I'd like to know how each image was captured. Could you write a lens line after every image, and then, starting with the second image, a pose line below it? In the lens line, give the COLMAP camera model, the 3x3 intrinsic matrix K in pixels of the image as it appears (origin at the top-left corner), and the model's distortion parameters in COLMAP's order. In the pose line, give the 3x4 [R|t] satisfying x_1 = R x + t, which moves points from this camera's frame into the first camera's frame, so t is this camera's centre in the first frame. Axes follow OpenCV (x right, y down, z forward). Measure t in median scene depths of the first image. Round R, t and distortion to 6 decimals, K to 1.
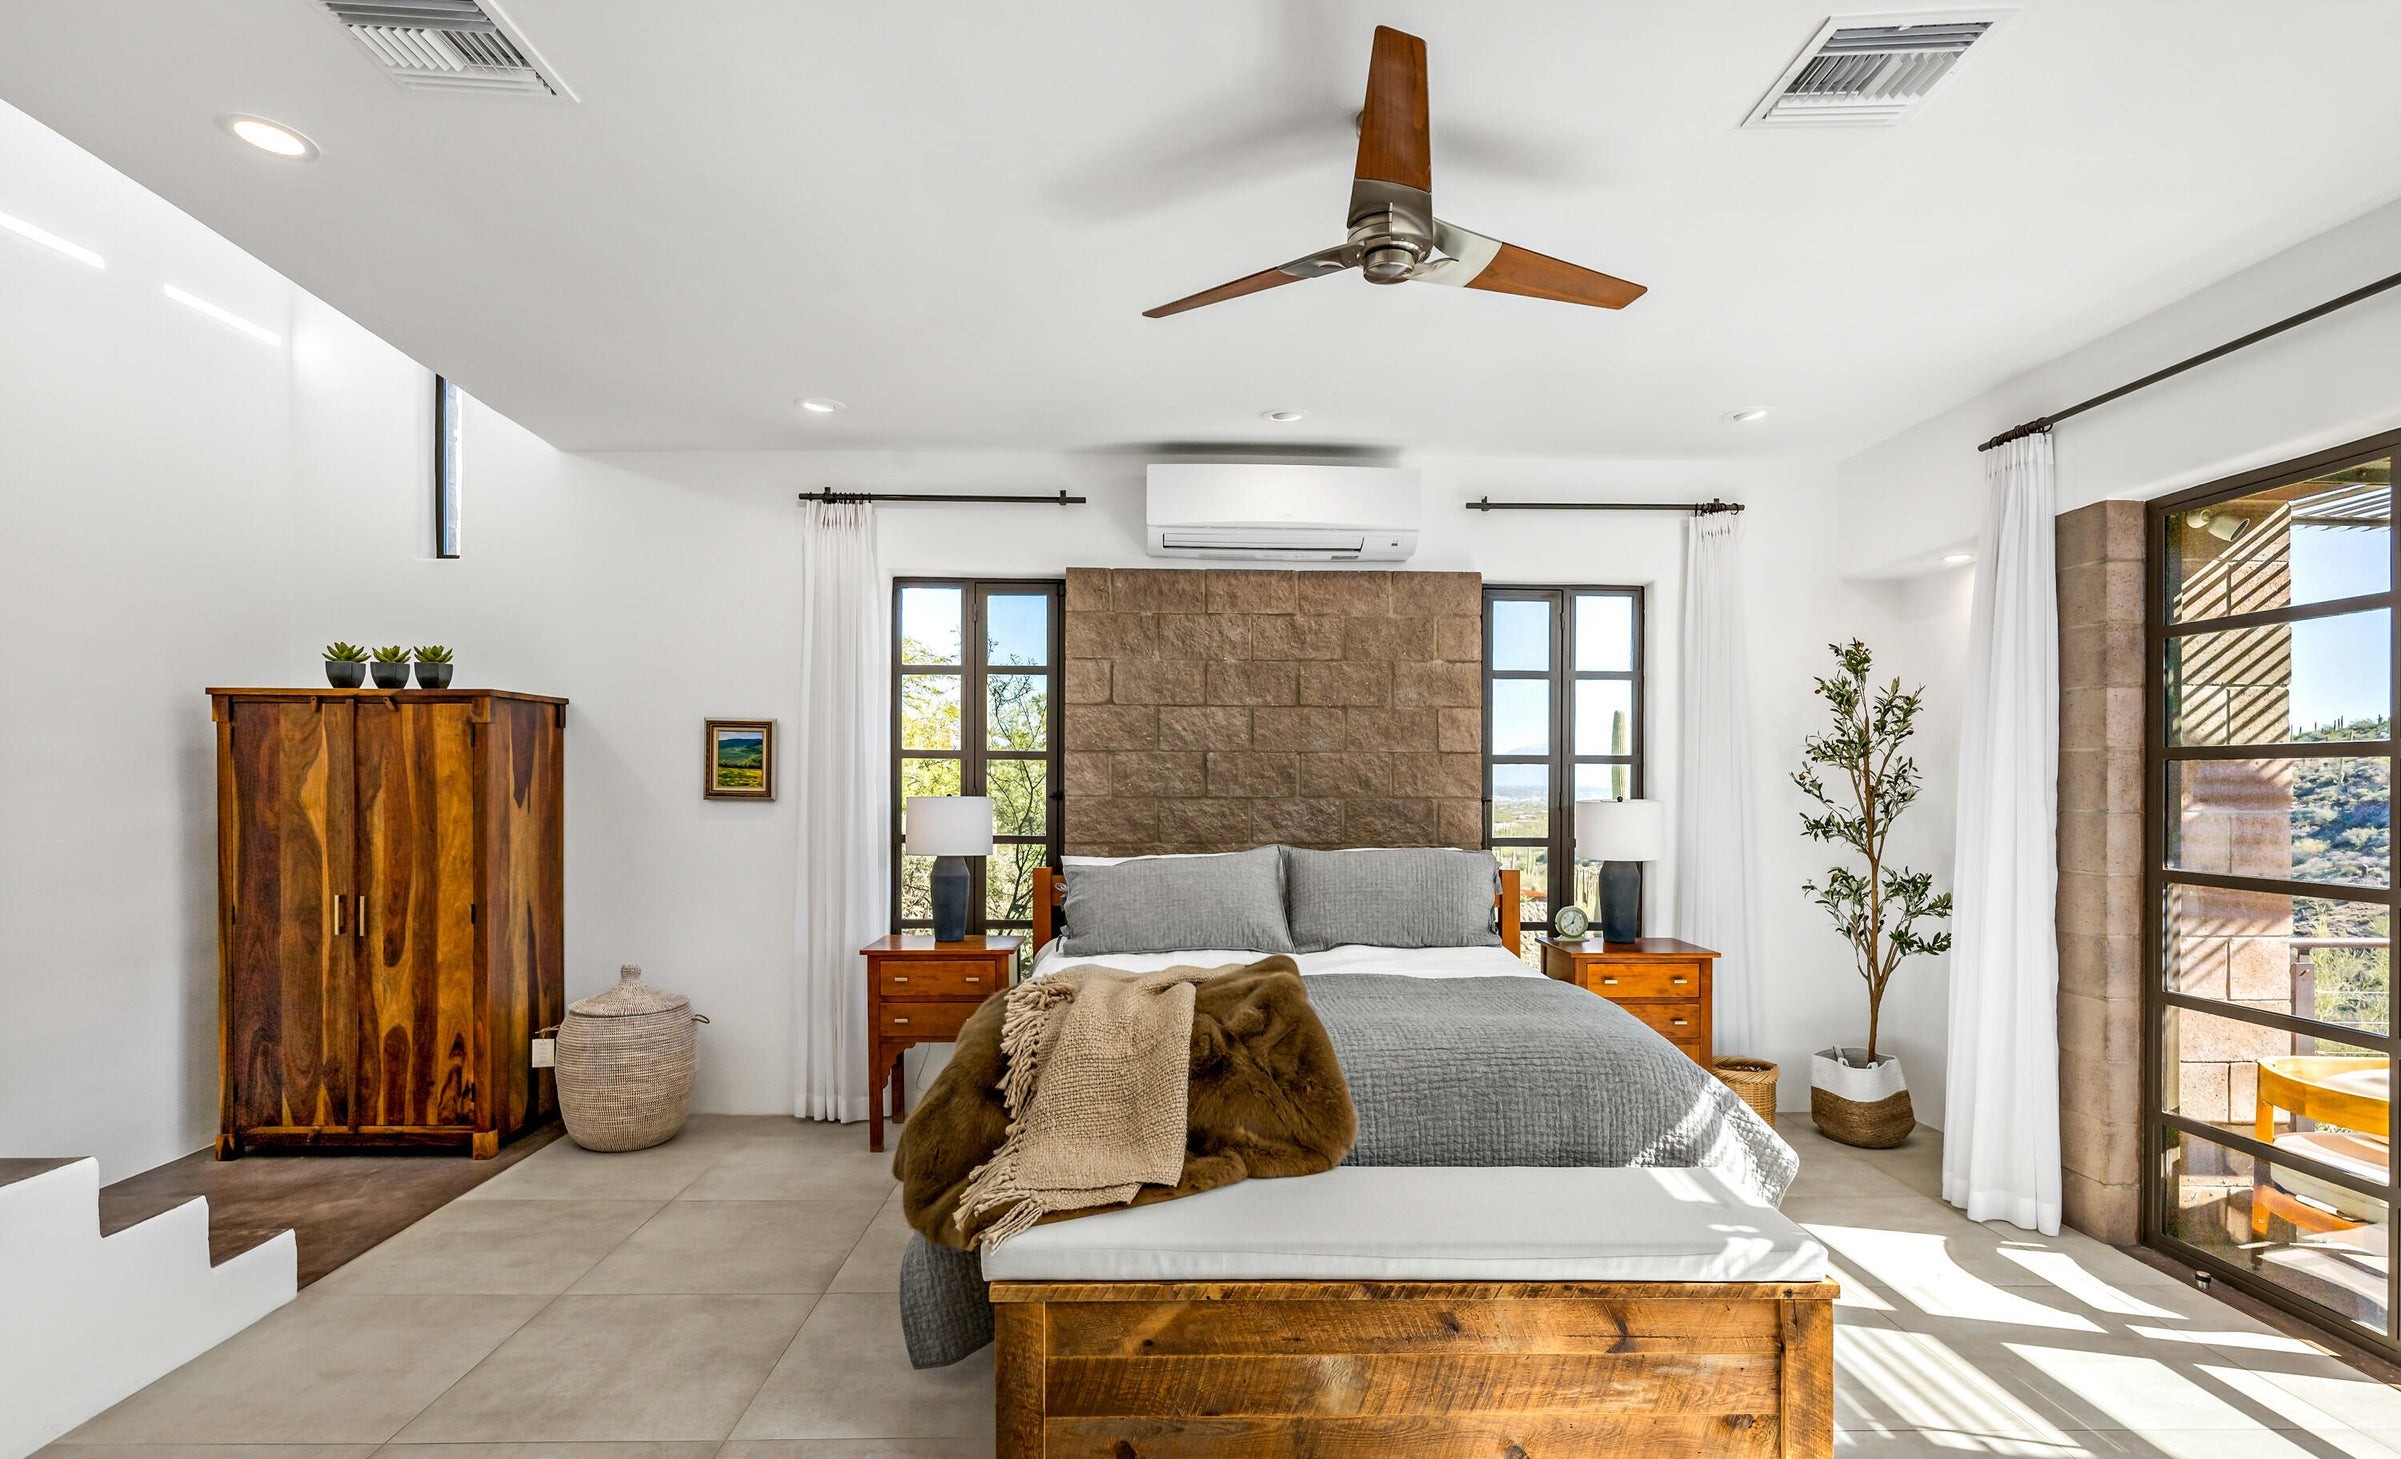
lens RADIAL K [[1171.5, 0, 1193.2], [0, 1171.5, 769.7], [0, 0, 1]] dist [0.001893, 0.000315]
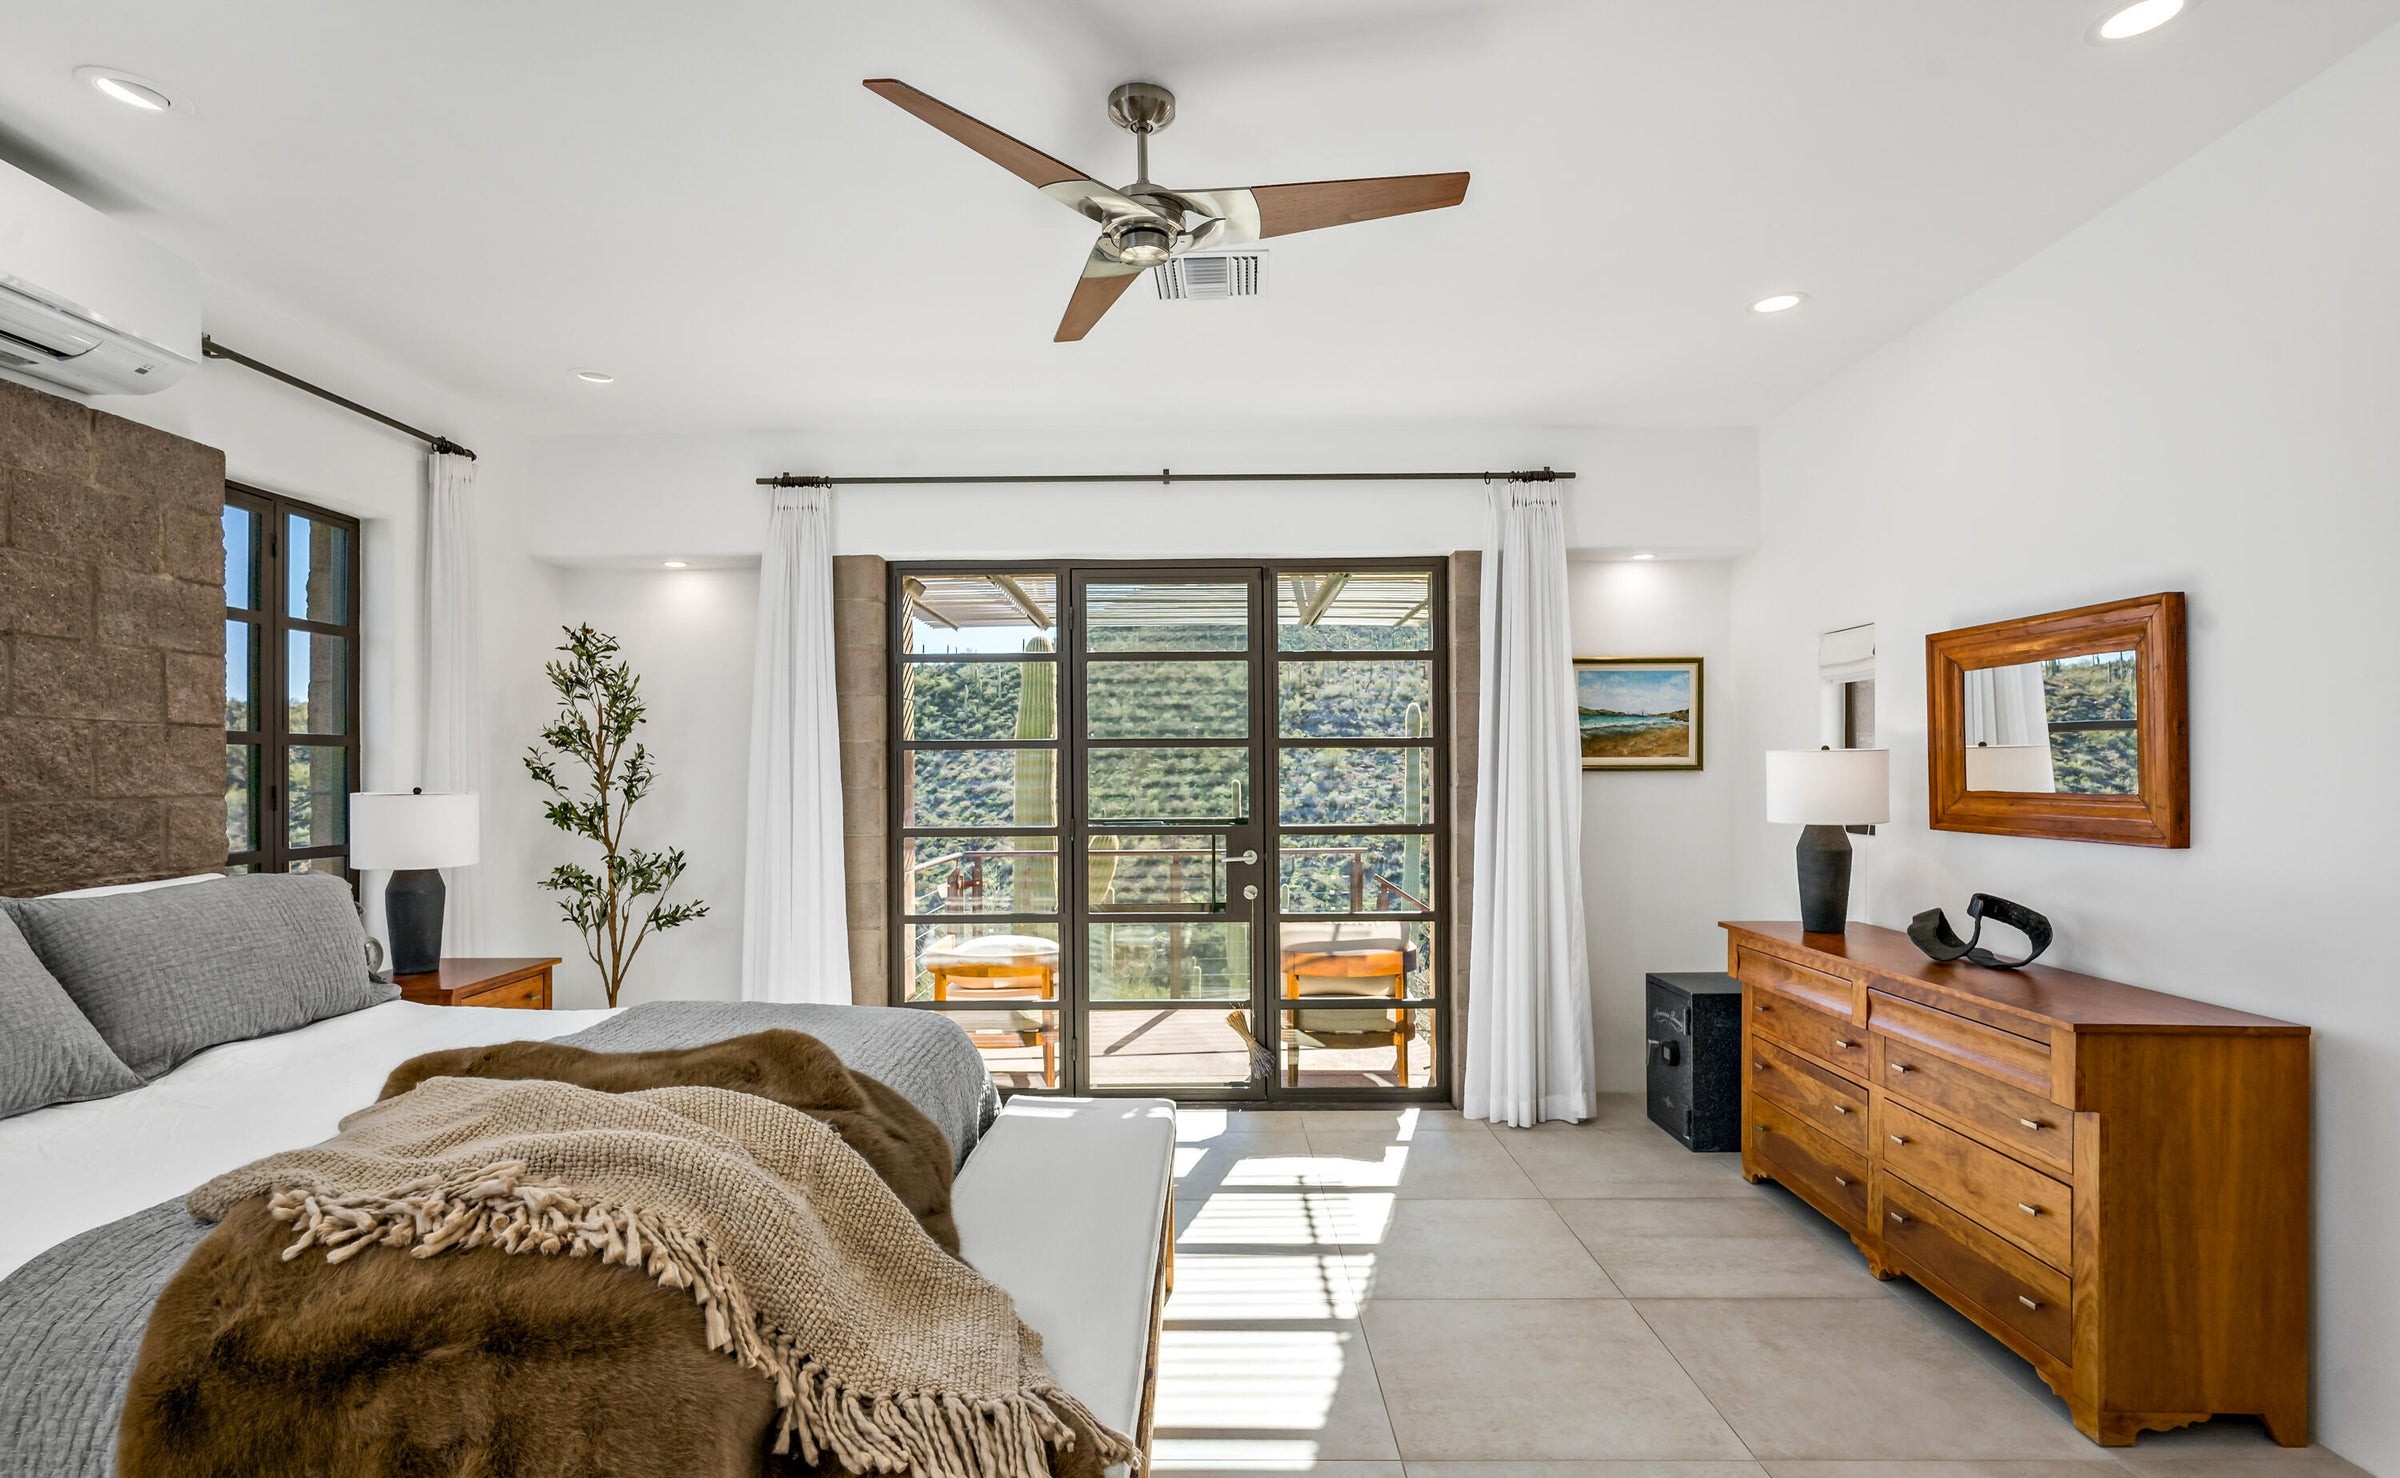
lens RADIAL K [[1159.0, 0, 1190.7], [0, 1159.0, 747.0], [0, 0, 1]] dist [0.001188, 0.000076]
pose [[0.039461, 0.013743, 0.999127, -0.384720], [-0.004914, 0.999896, -0.013560, 0.003553], [-0.999209, -0.004375, 0.039525, 0.436331]]
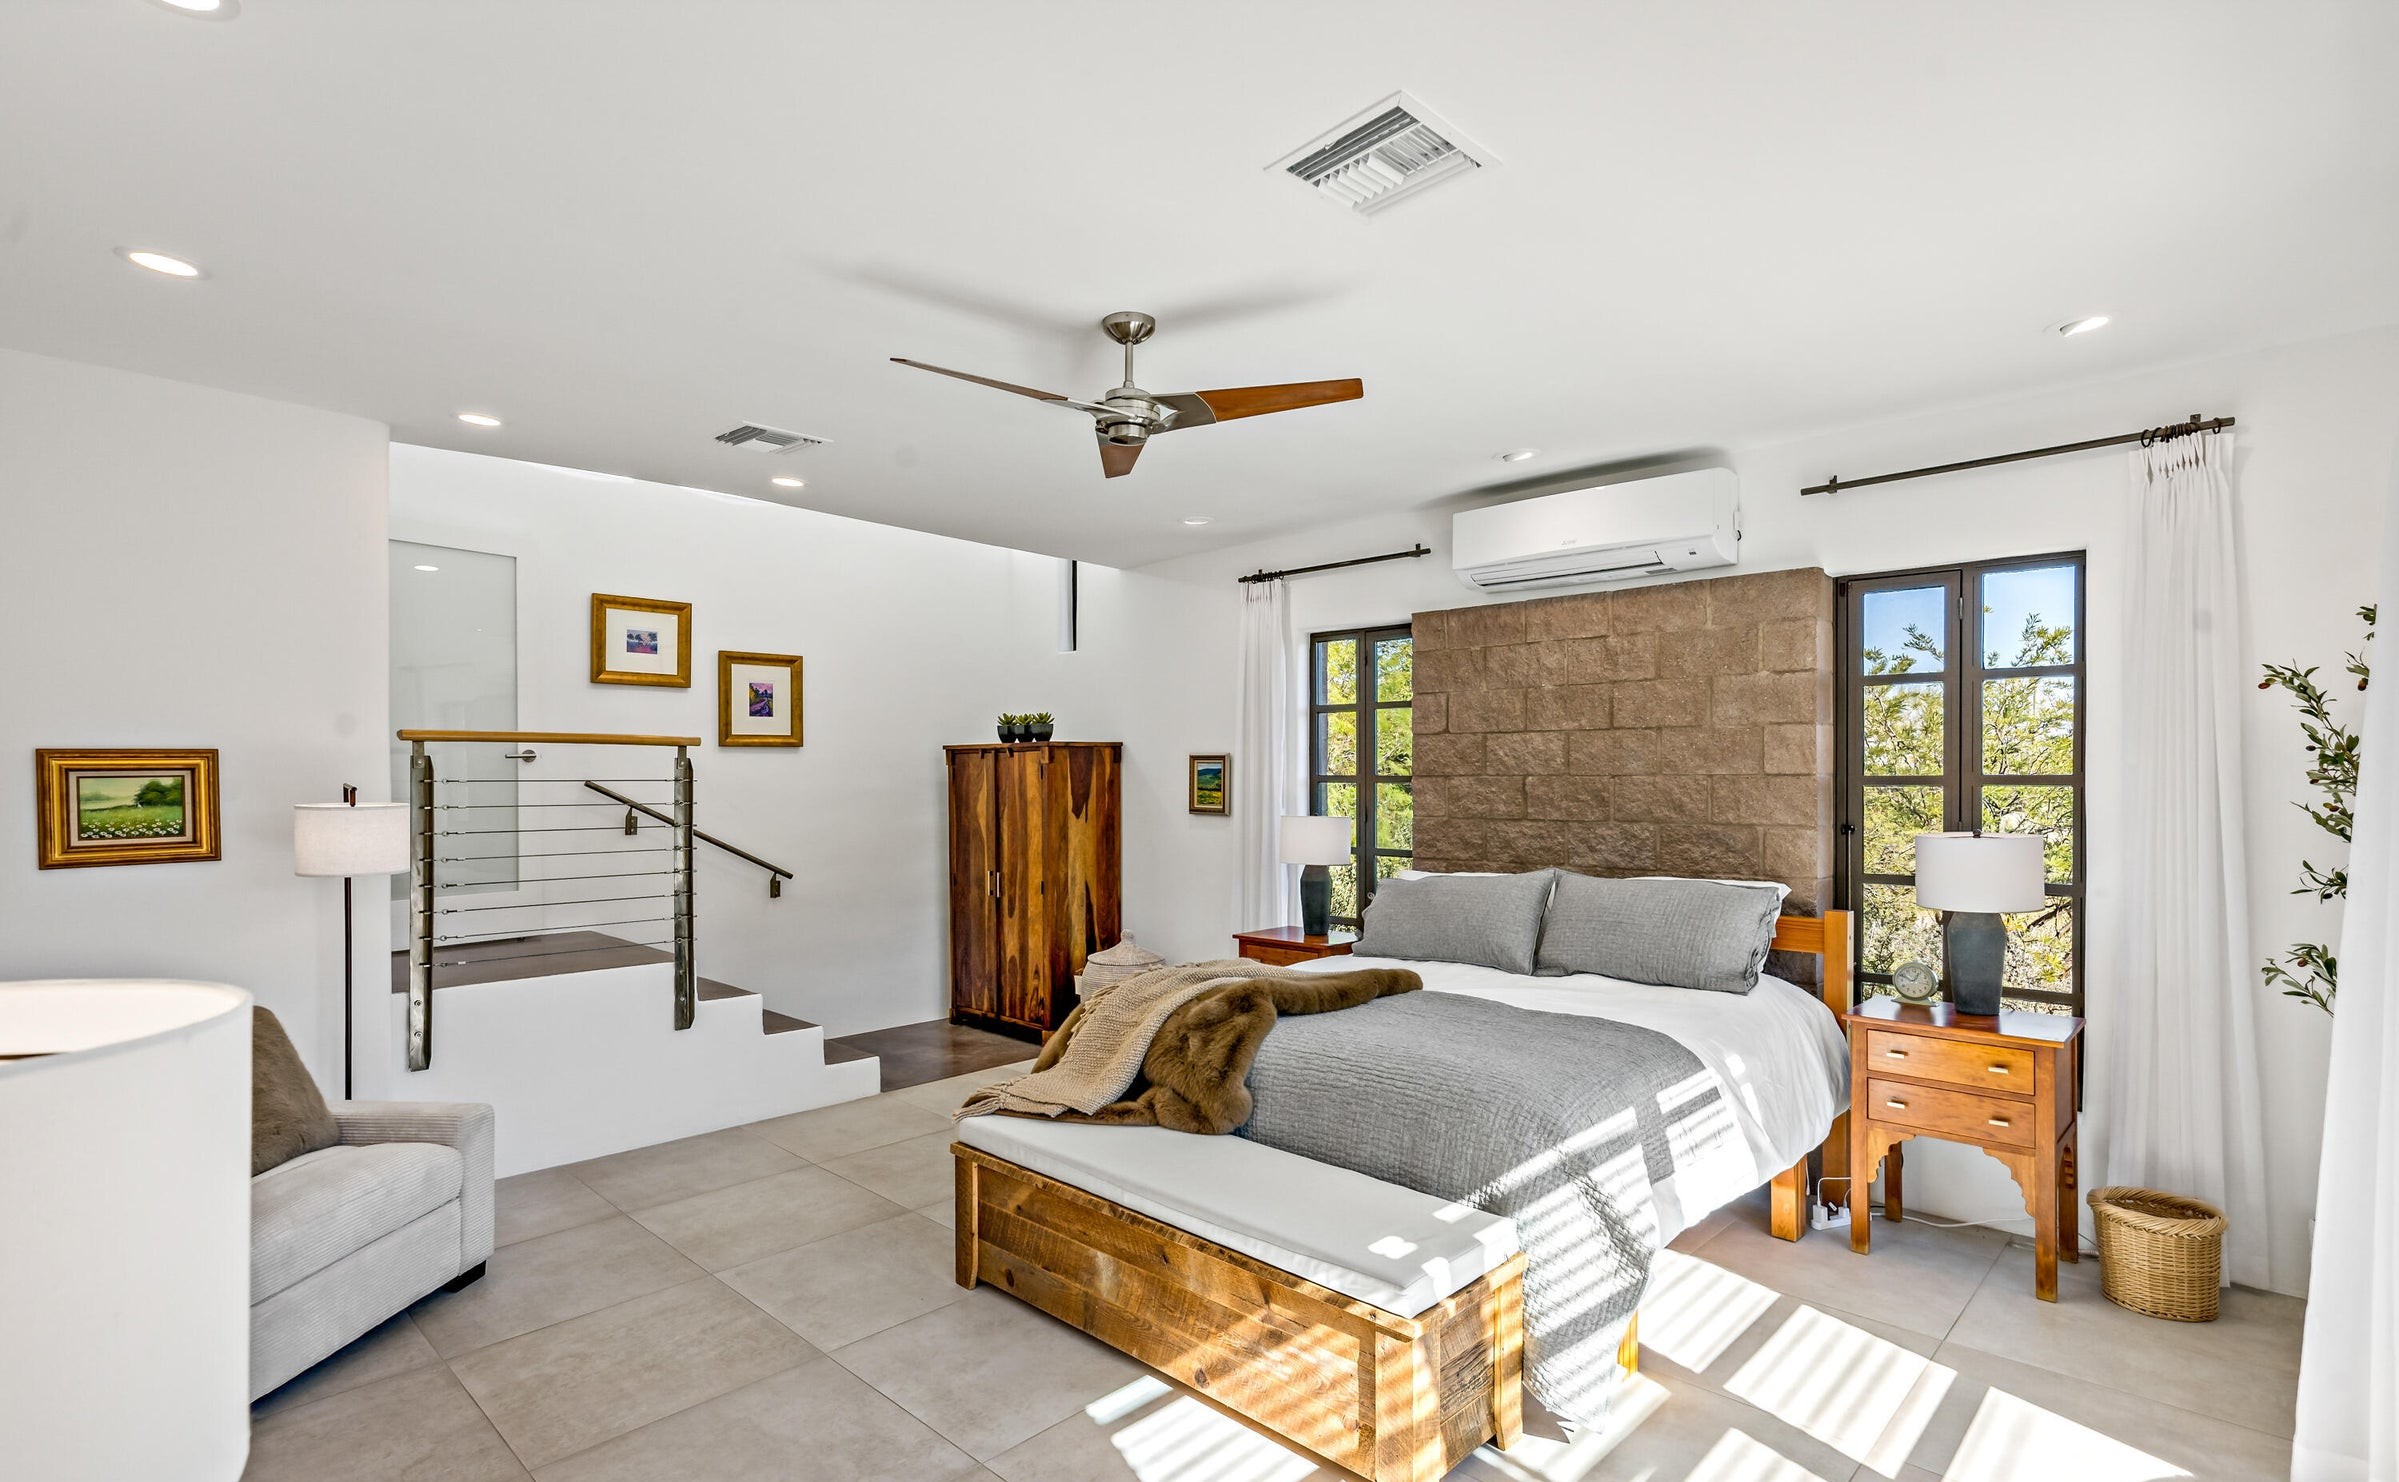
lens RADIAL K [[1158.5, 0, 1196.2], [0, 1158.5, 764.3], [0, 0, 1]] dist [0.001188, 0.000076]
pose [[0.700102, -0.014397, -0.713897, 0.541239], [0.016037, 0.999862, -0.004436, -0.025719], [0.713862, -0.008343, 0.700236, 0.069286]]
